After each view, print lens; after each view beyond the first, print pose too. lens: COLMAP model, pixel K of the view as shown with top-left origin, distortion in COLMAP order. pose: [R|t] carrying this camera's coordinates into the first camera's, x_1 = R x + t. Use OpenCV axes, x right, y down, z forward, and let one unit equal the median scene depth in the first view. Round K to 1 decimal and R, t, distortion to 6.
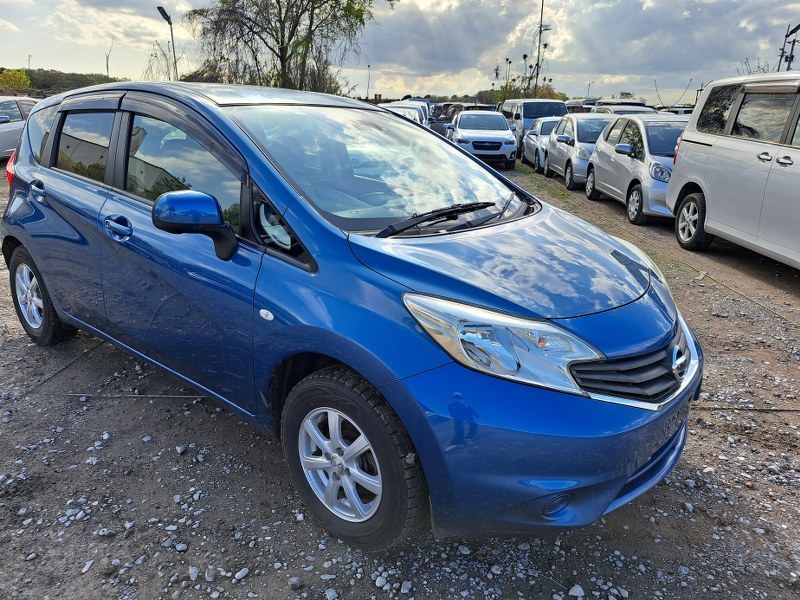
lens RADIAL K [[581.5, 0, 400.9], [0, 581.5, 298.3], [0, 0, 1]] dist [0.012902, -0.016712]
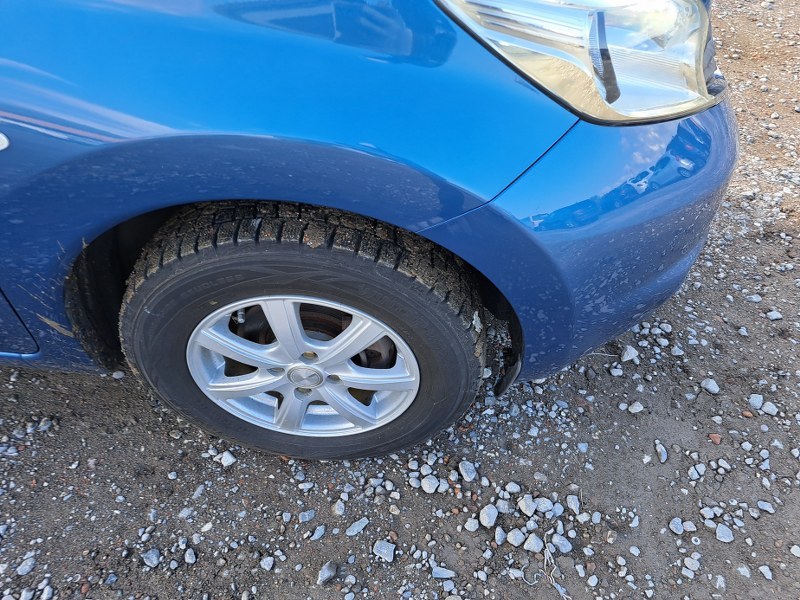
lens RADIAL K [[581.5, 0, 400.4], [0, 581.5, 305.2], [0, 0, 1]] dist [0.012902, -0.016712]
pose [[0.779822, -0.454048, 0.430949, -0.218442], [0.151574, 0.804885, 0.573746, -0.047174], [-0.607373, -0.382099, 0.696490, 0.560172]]
